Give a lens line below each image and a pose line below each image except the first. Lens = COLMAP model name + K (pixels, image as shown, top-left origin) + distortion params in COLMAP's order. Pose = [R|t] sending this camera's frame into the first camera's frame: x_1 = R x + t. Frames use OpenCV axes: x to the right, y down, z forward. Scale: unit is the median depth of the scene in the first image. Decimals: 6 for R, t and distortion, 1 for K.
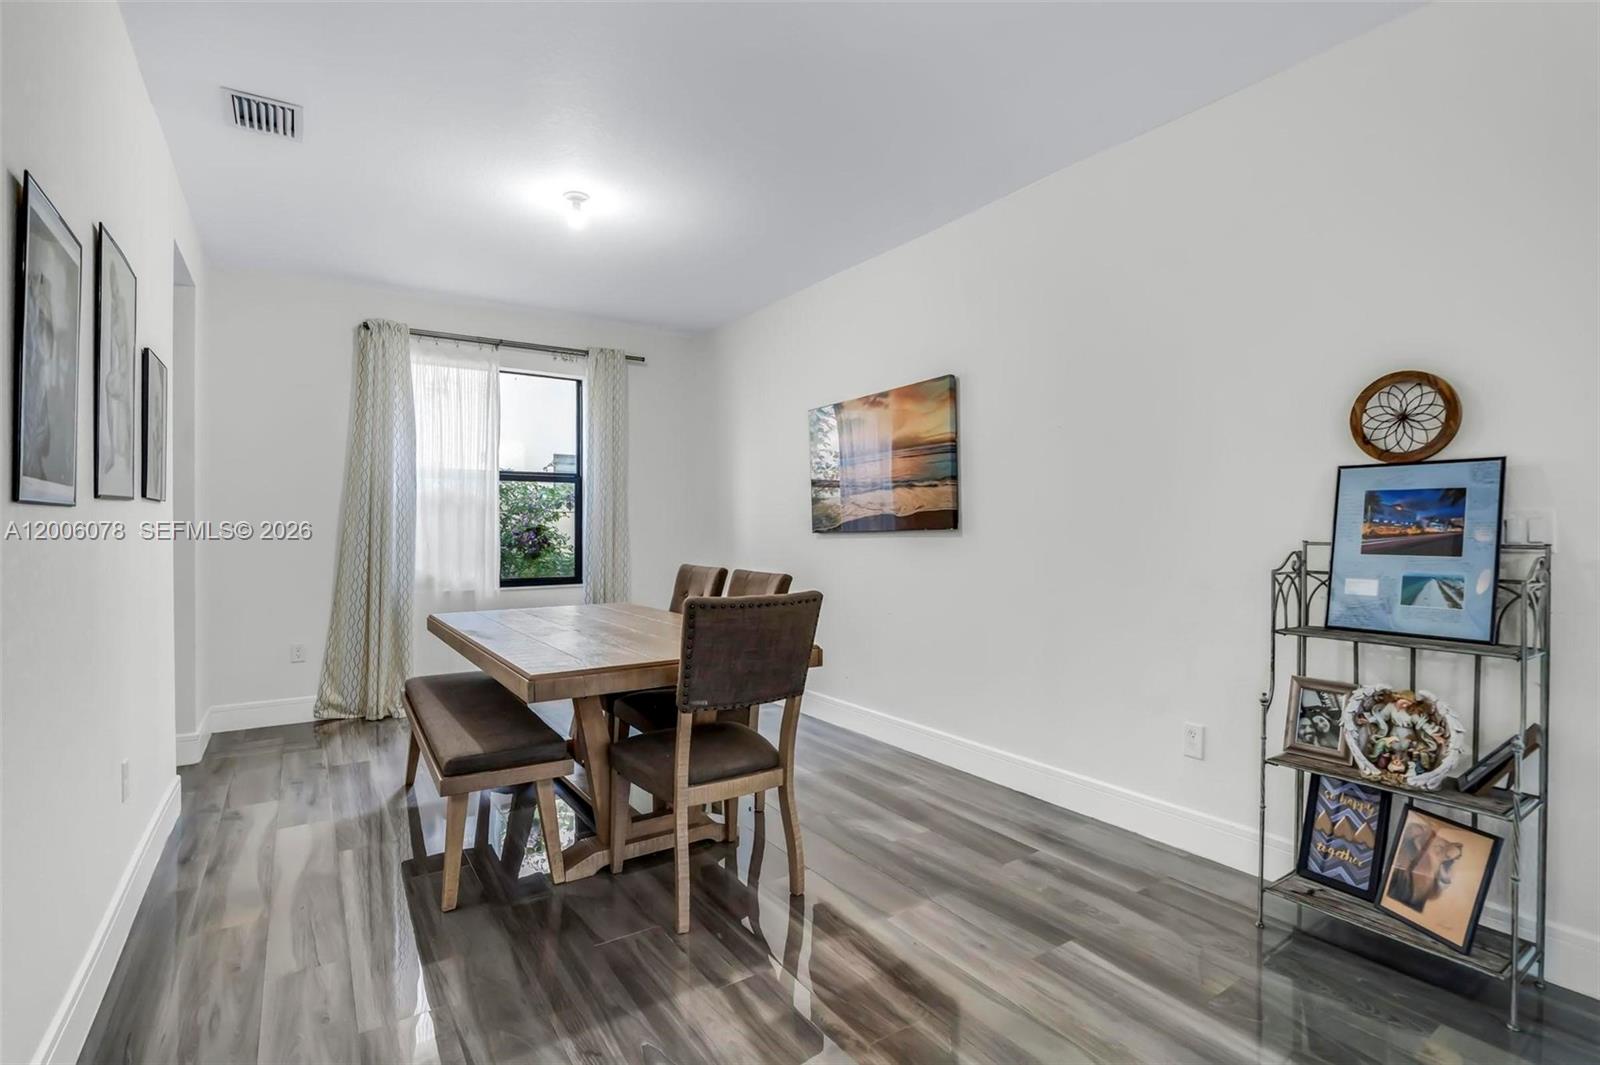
lens RADIAL K [[757.9, 0, 812.8], [0, 757.9, 526.4], [0, 0, 1]] dist [-0.019537, -0.000652]
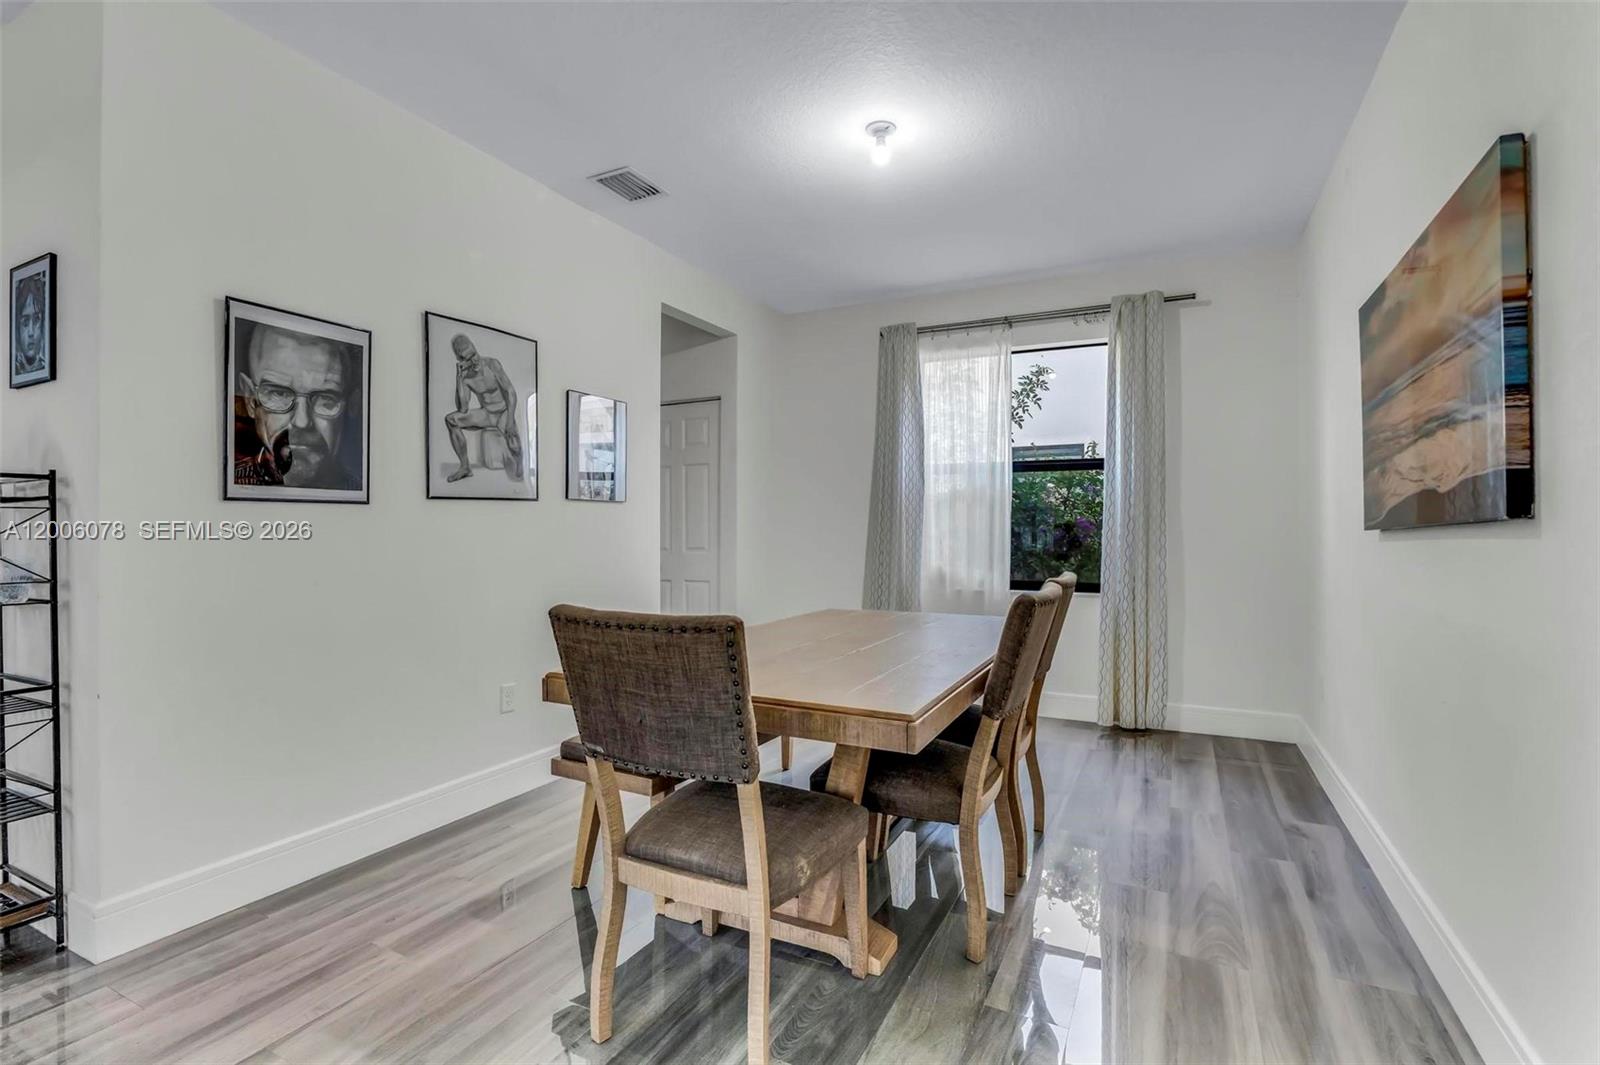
lens RADIAL K [[746.3, 0, 801.0], [0, 746.3, 527.7], [0, 0, 1]] dist [-0.017253, 0.000619]
pose [[0.482261, -0.000490, -0.876028, 0.353401], [-0.000307, 1.000000, -0.000728, 0.009592], [0.876028, 0.000620, 0.482261, 0.491200]]
